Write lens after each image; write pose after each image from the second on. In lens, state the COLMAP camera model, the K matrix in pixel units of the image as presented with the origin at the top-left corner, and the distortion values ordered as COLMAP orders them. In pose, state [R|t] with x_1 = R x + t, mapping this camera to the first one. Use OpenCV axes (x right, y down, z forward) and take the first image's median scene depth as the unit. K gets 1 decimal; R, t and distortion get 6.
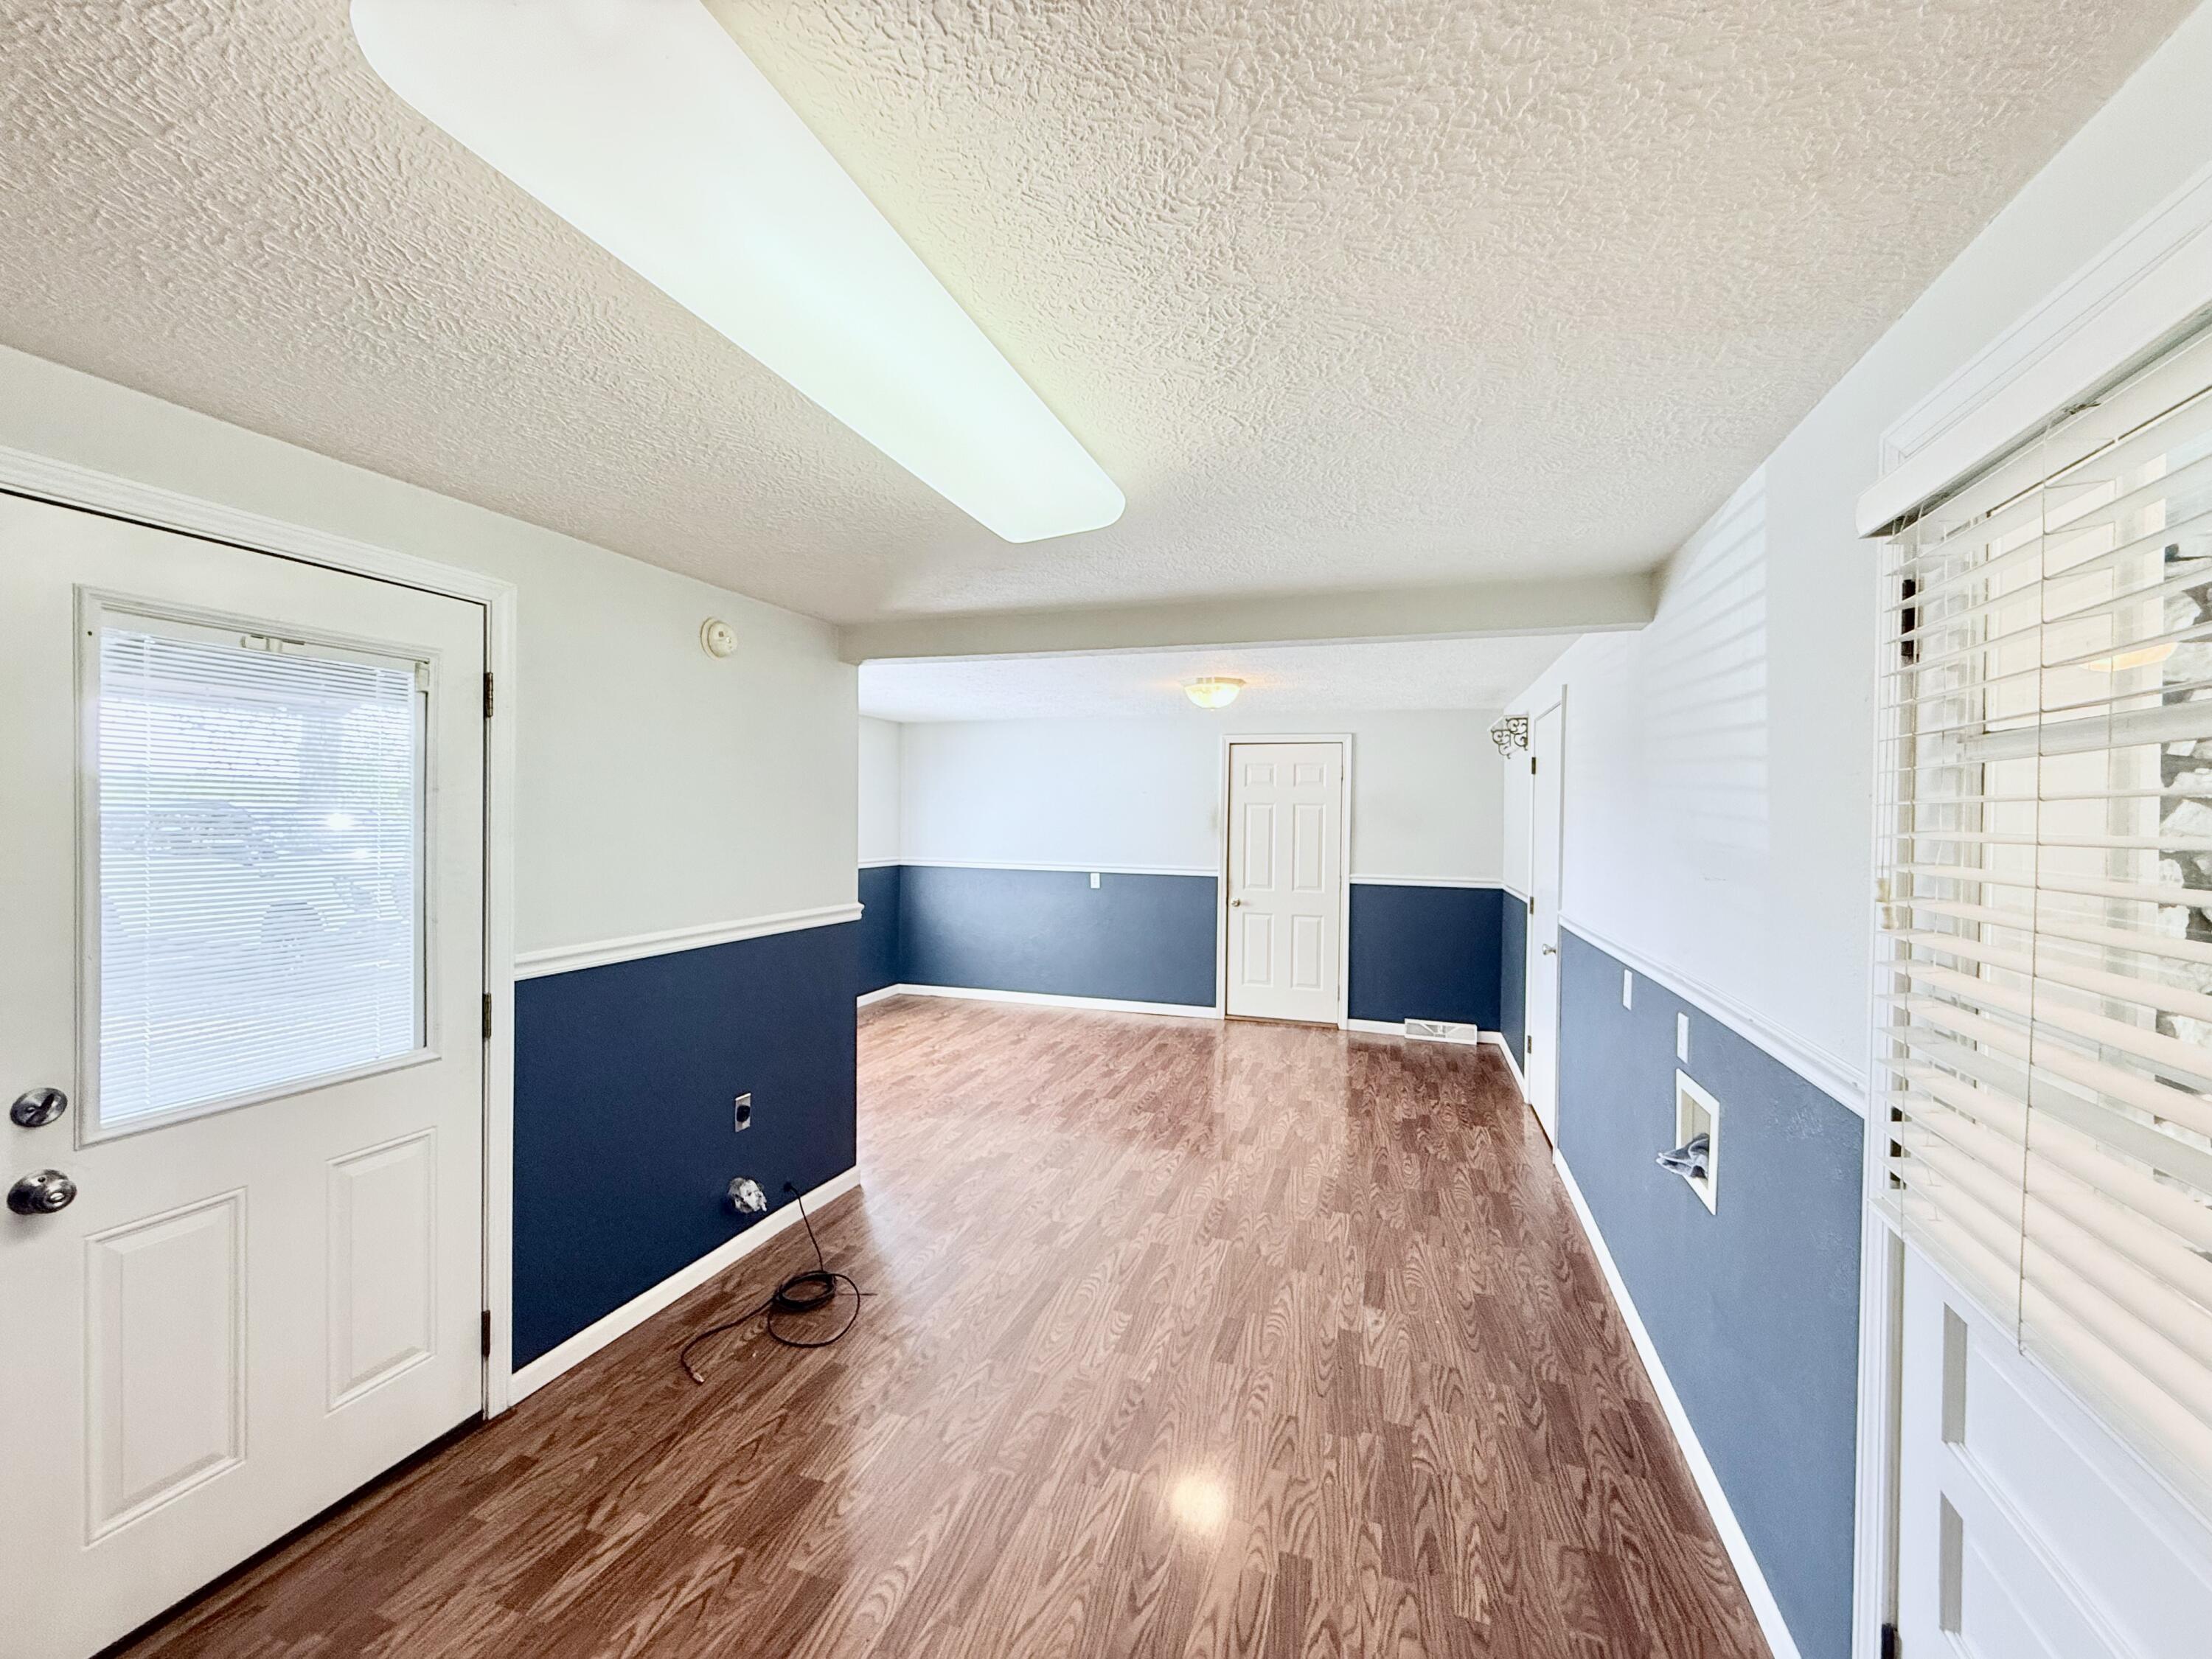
lens RADIAL K [[881.2, 0, 1103.6], [0, 881.2, 825.8], [0, 0, 1]] dist [-0.001217, 0.000302]
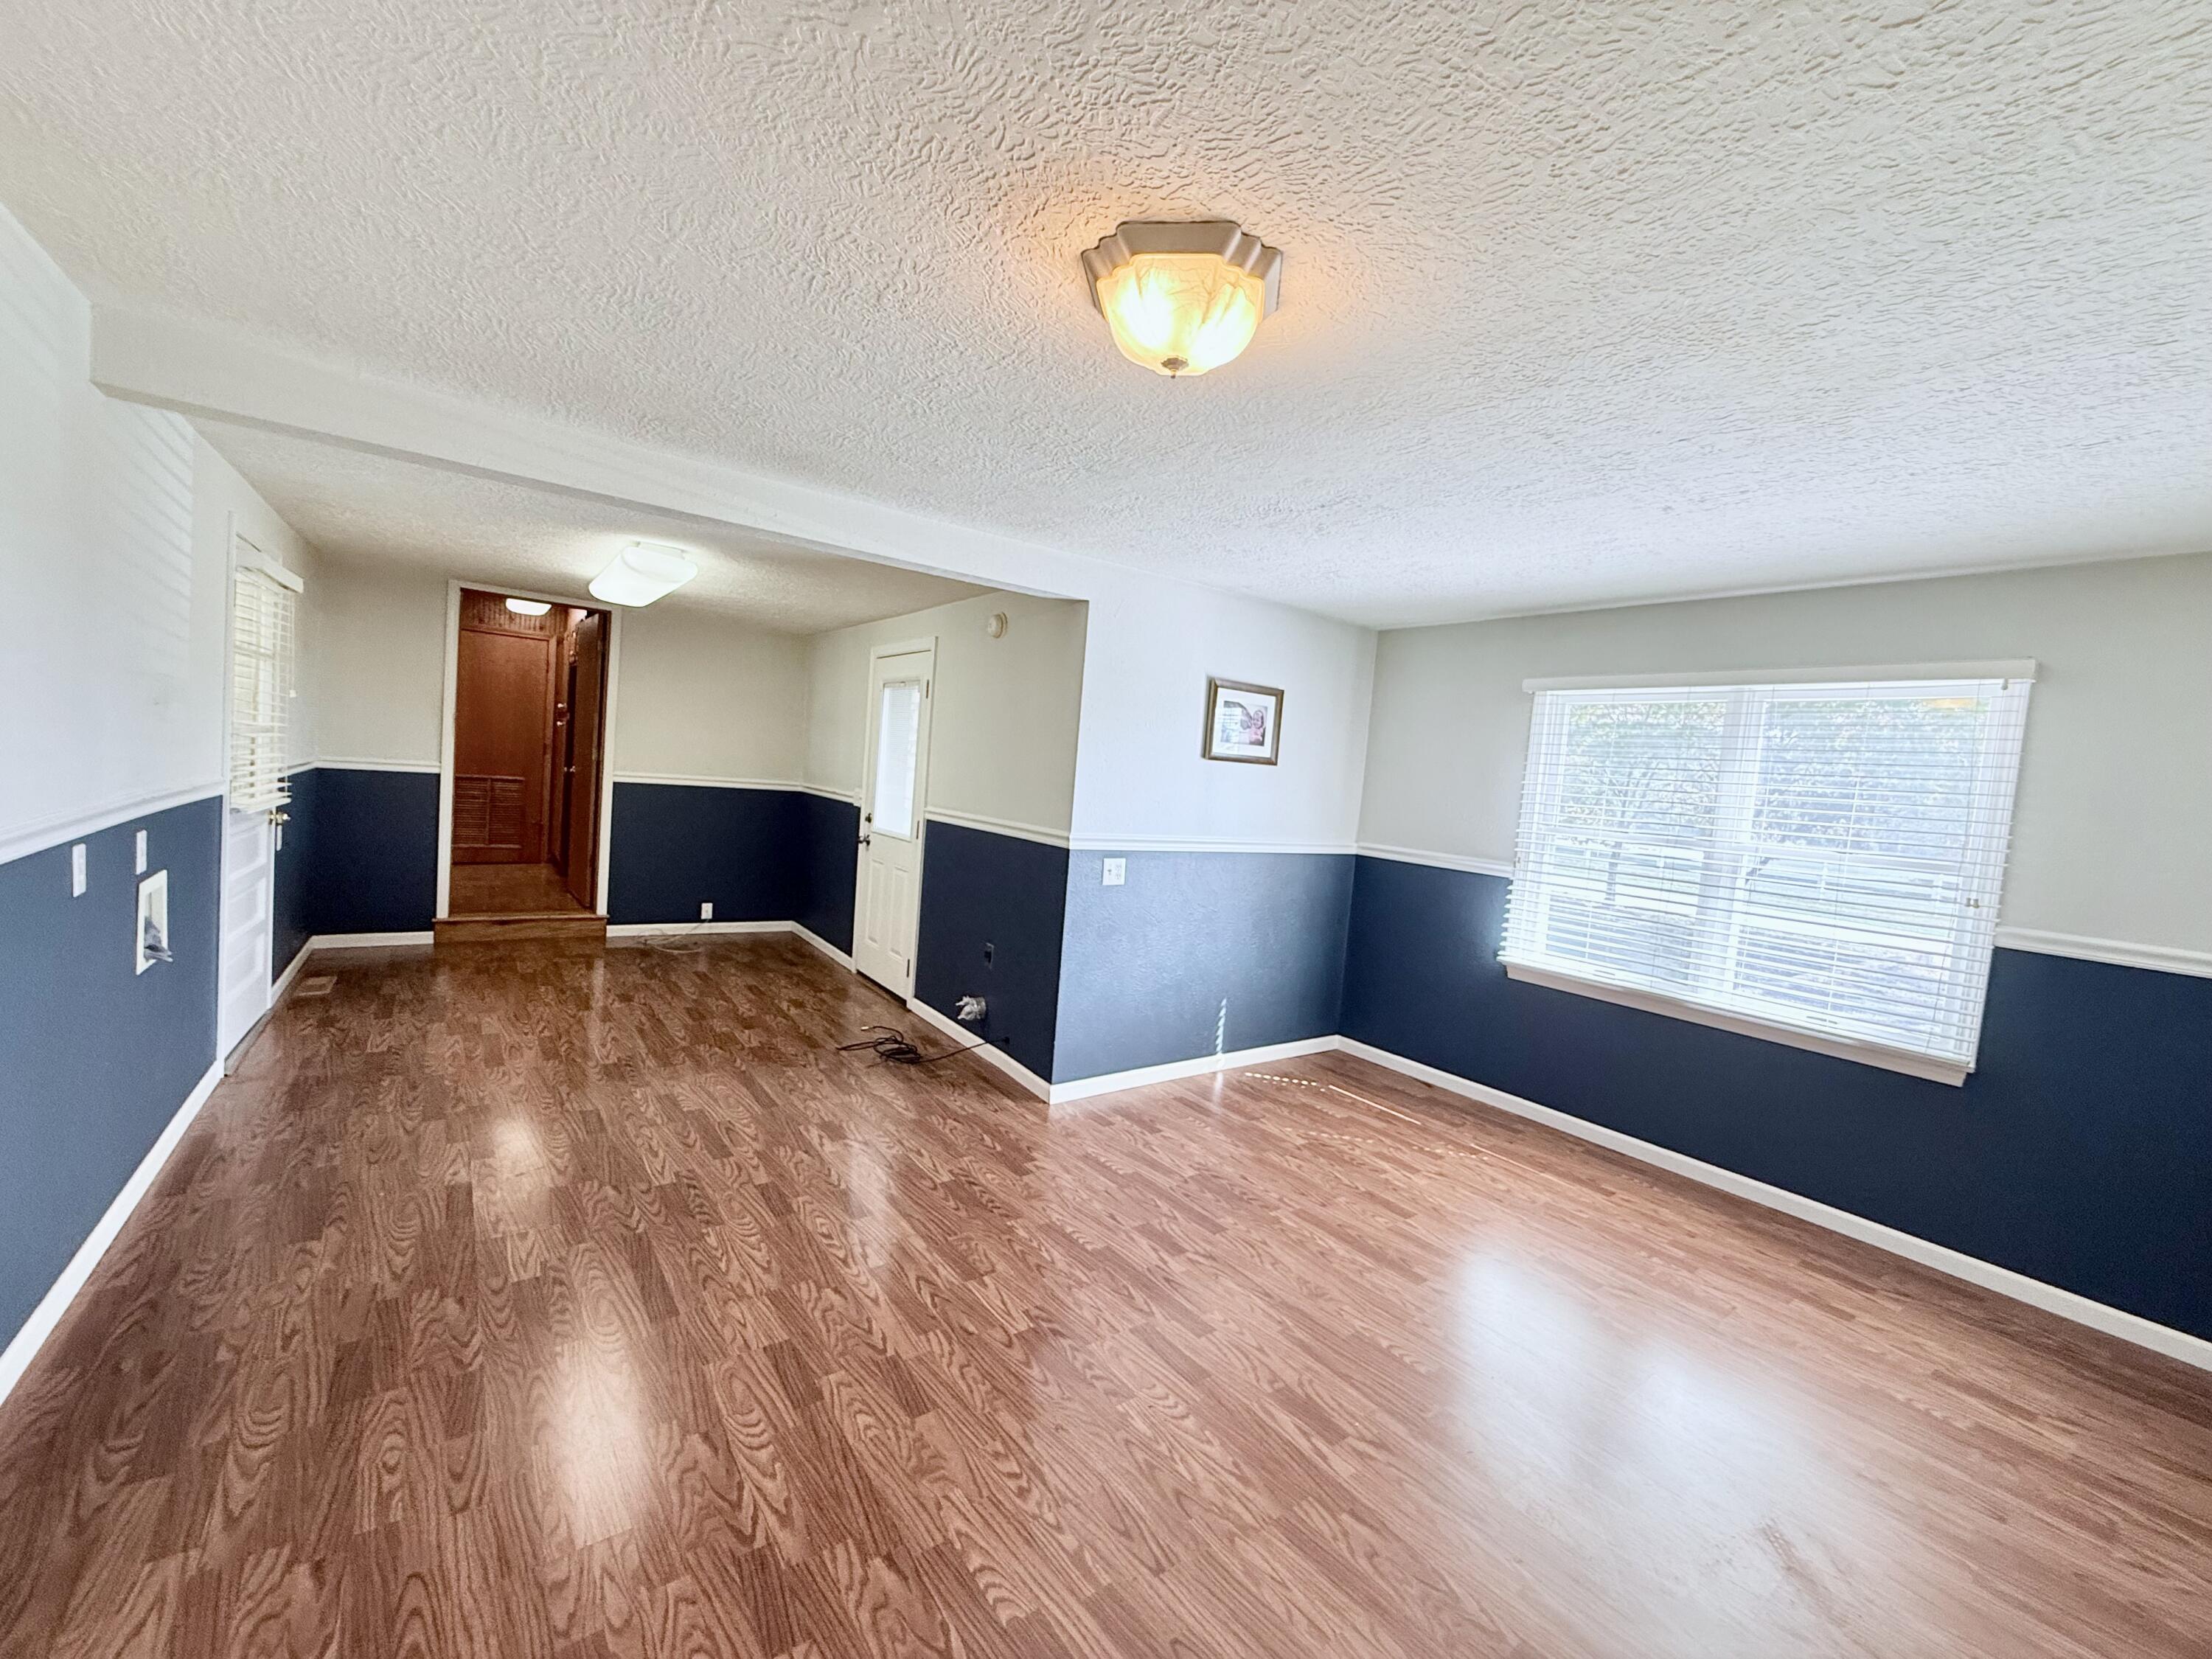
lens RADIAL K [[881.2, 0, 1100.3], [0, 881.2, 827.1], [0, 0, 1]] dist [-0.001217, 0.000302]
pose [[-0.572830, -0.010440, -0.819608, 0.575210], [-0.097290, 0.993716, 0.055339, 0.021446], [0.813880, 0.111439, -0.570247, 1.707782]]
